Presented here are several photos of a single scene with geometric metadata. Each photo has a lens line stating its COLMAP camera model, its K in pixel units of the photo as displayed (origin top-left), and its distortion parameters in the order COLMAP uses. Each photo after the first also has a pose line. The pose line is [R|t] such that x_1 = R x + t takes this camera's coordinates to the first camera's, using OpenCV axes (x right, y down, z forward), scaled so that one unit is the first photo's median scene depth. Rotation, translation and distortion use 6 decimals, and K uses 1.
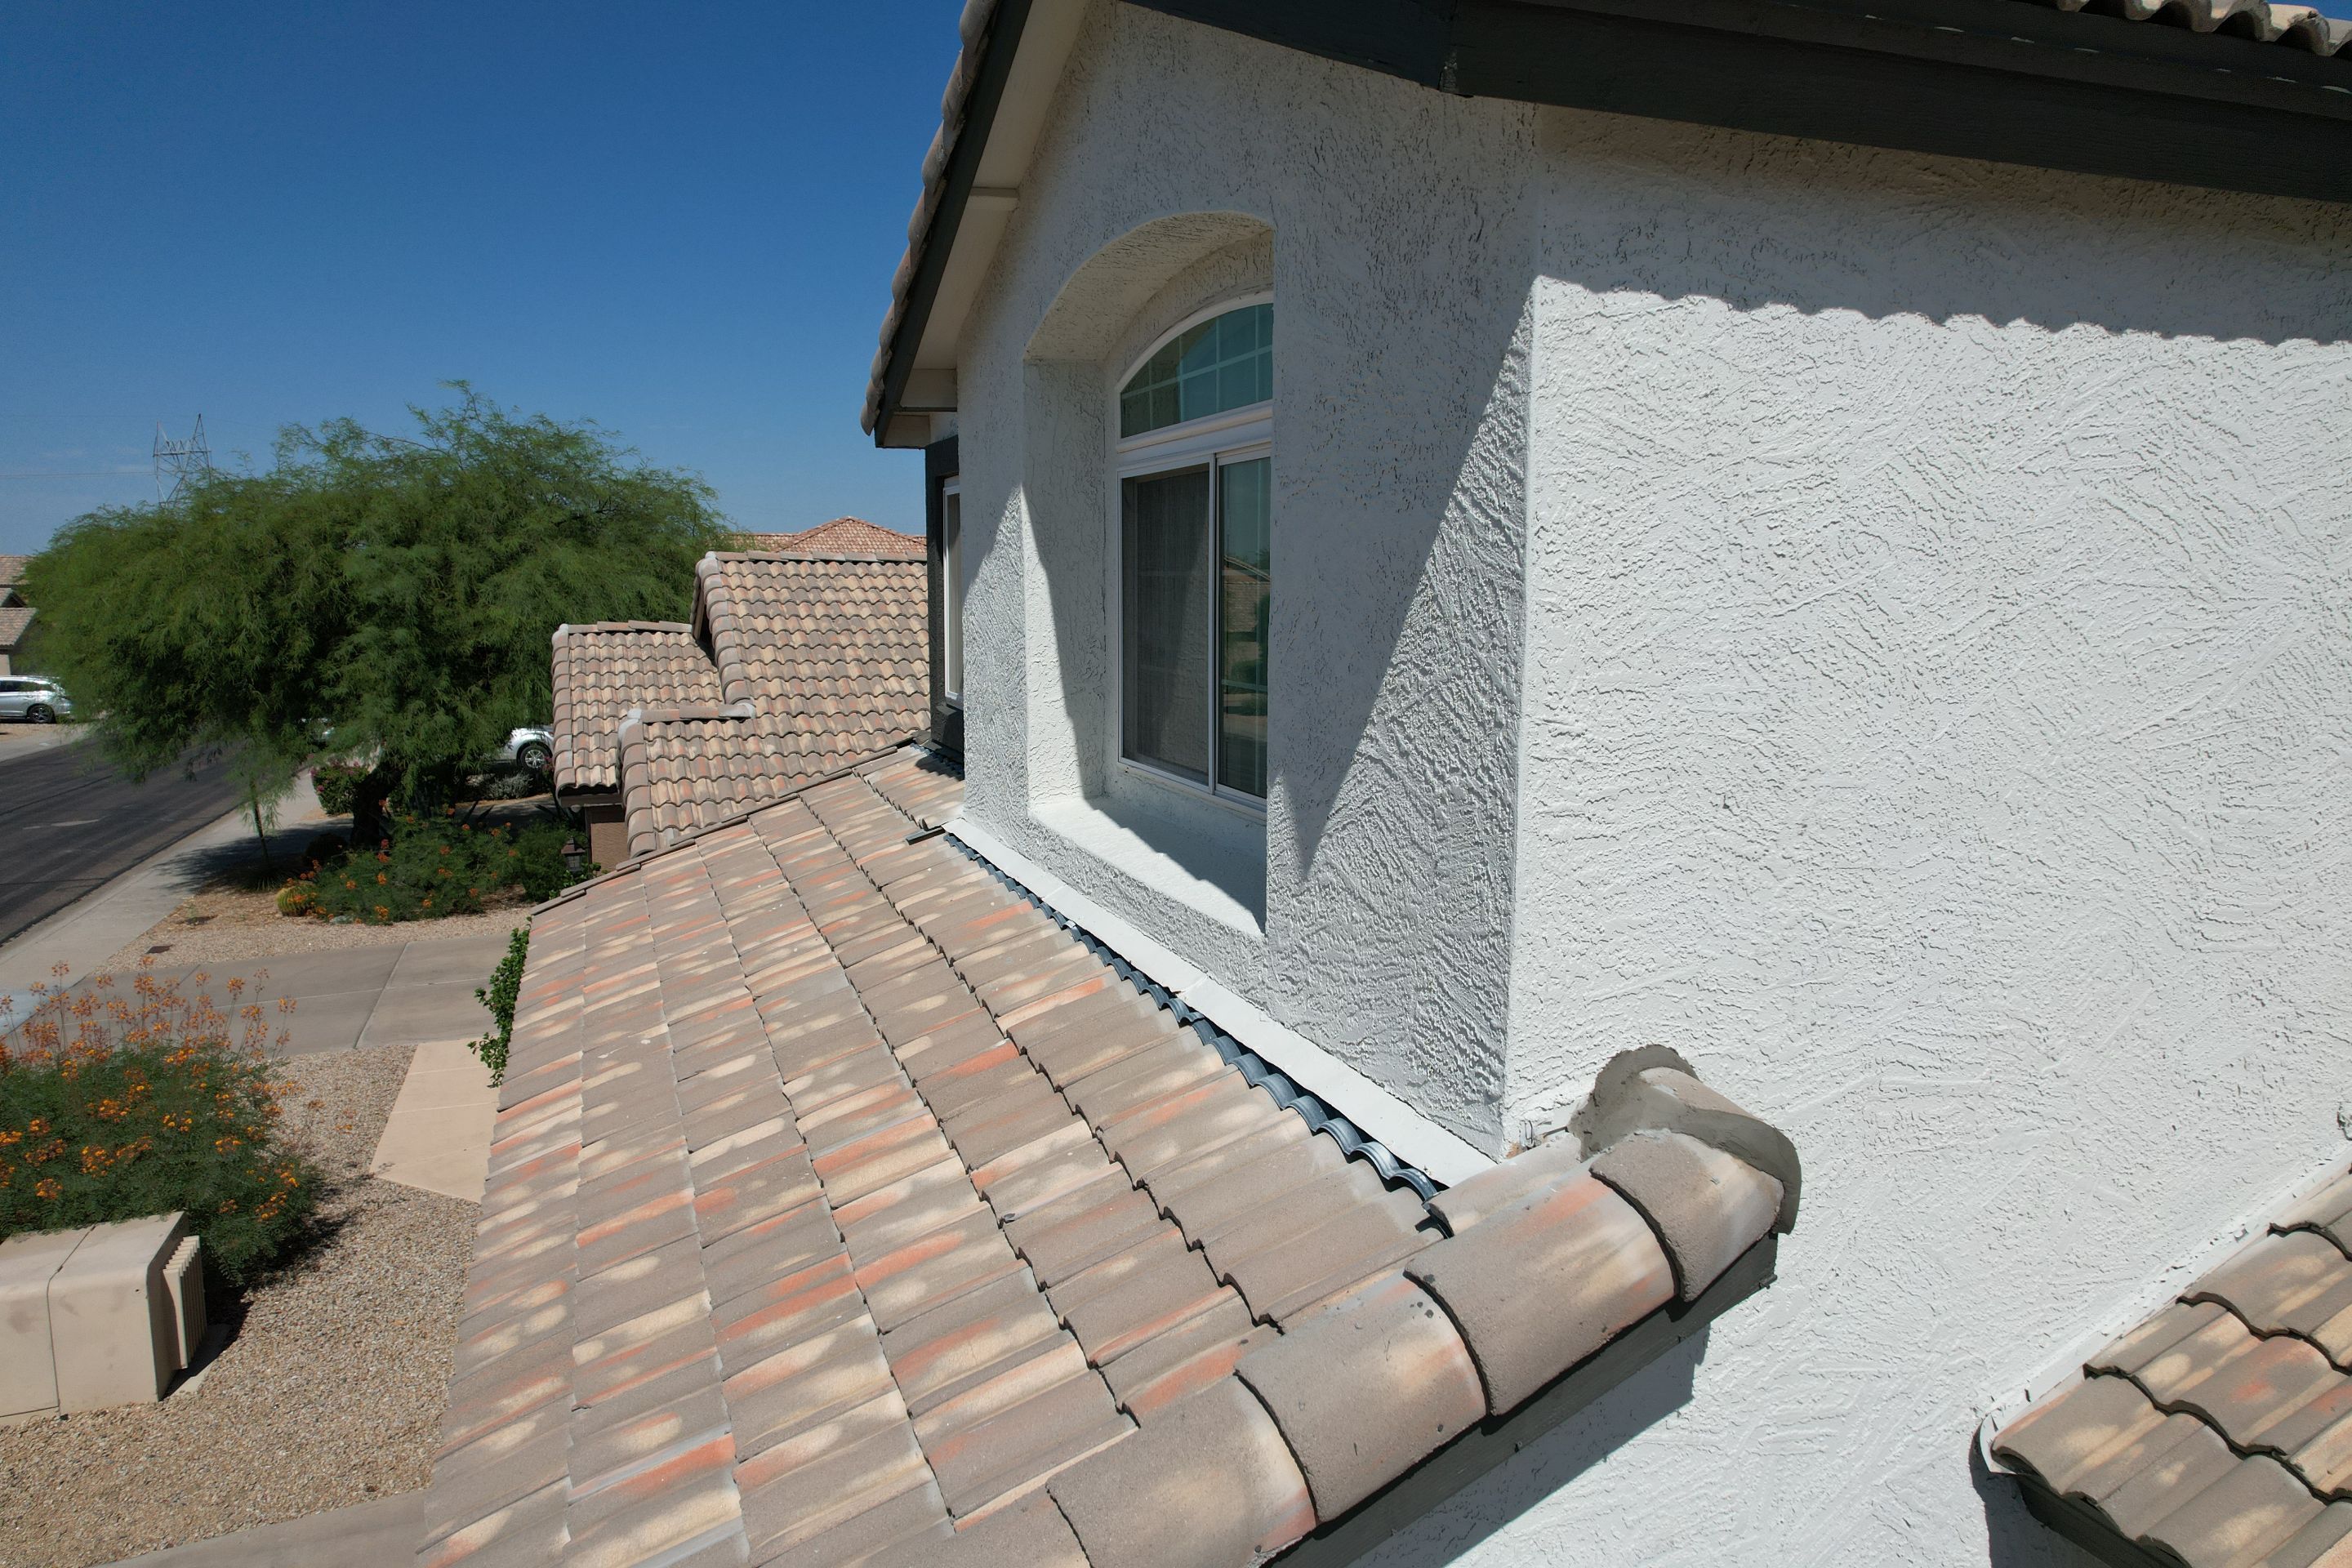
lens RADIAL K [[1502.4, 0, 1142.7], [0, 1502.4, 785.3], [0, 0, 1]] dist [-0.108791, 0.094814]
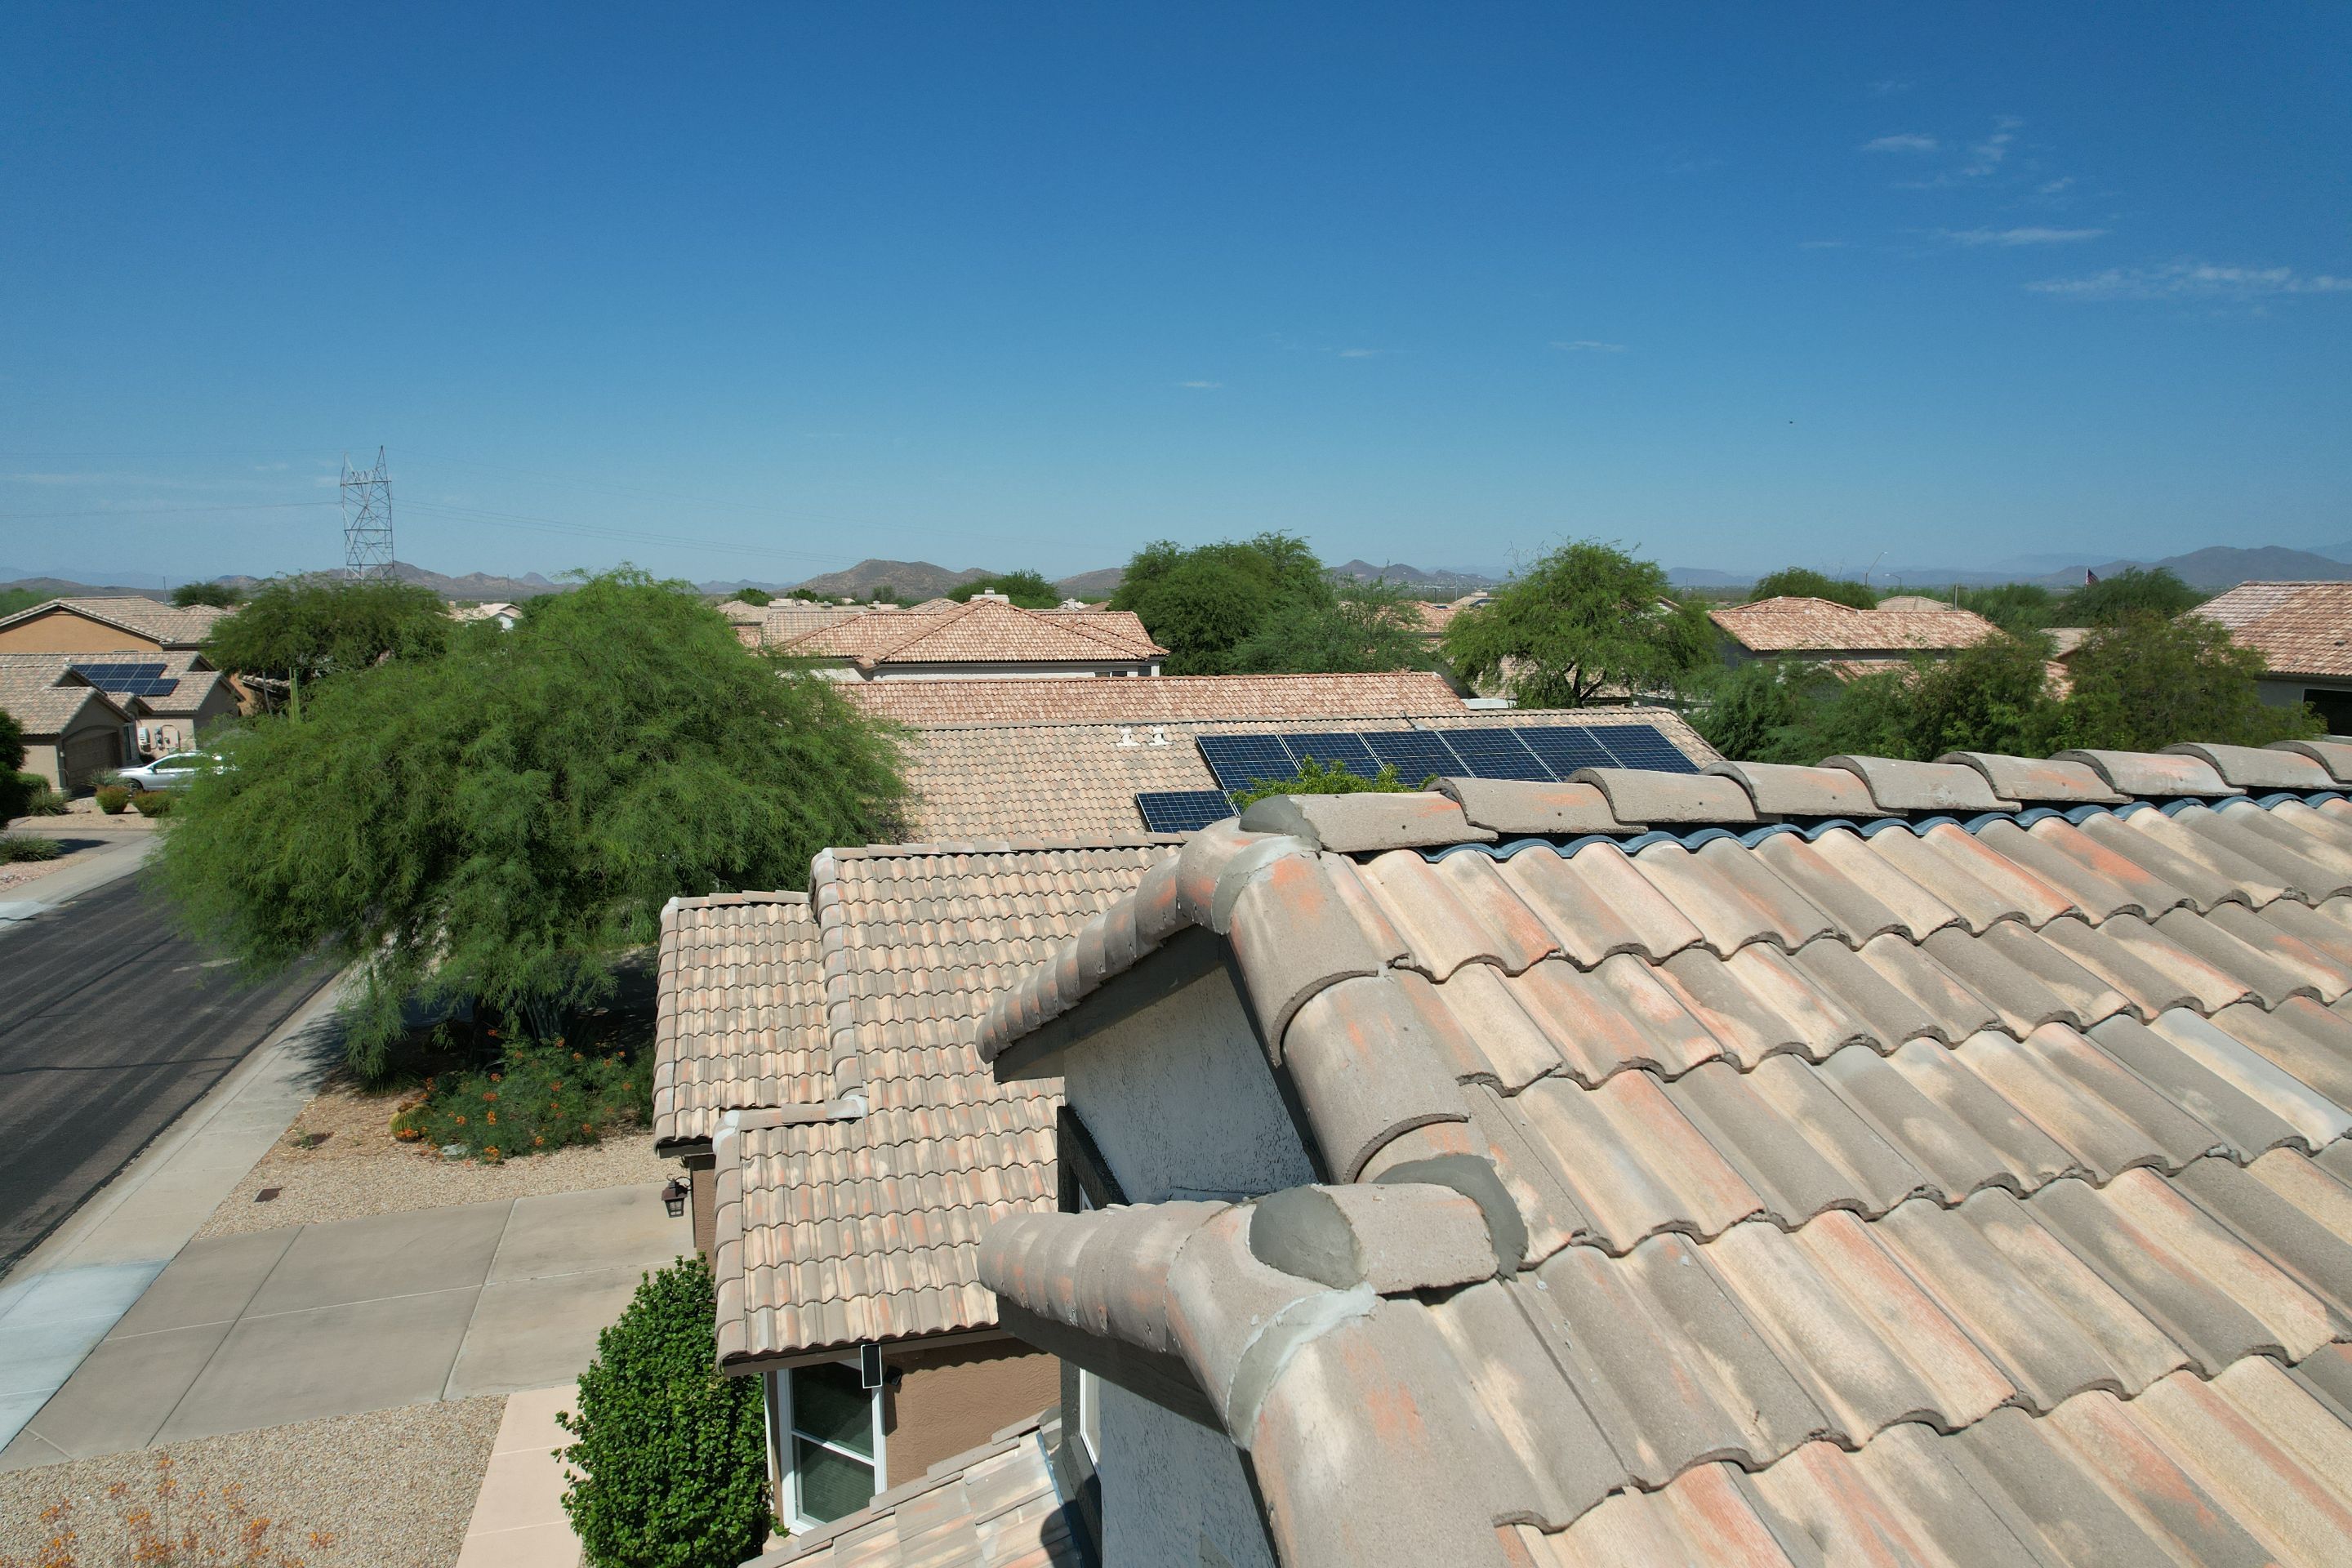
lens RADIAL K [[1502.4, 0, 1142.7], [0, 1502.4, 785.3], [0, 0, 1]] dist [-0.108791, 0.094814]
pose [[0.995379, 0.012400, -0.095219, -0.013327], [-0.012887, 0.999907, -0.004504, -0.186507], [0.095154, 0.005710, 0.995446, 0.109747]]
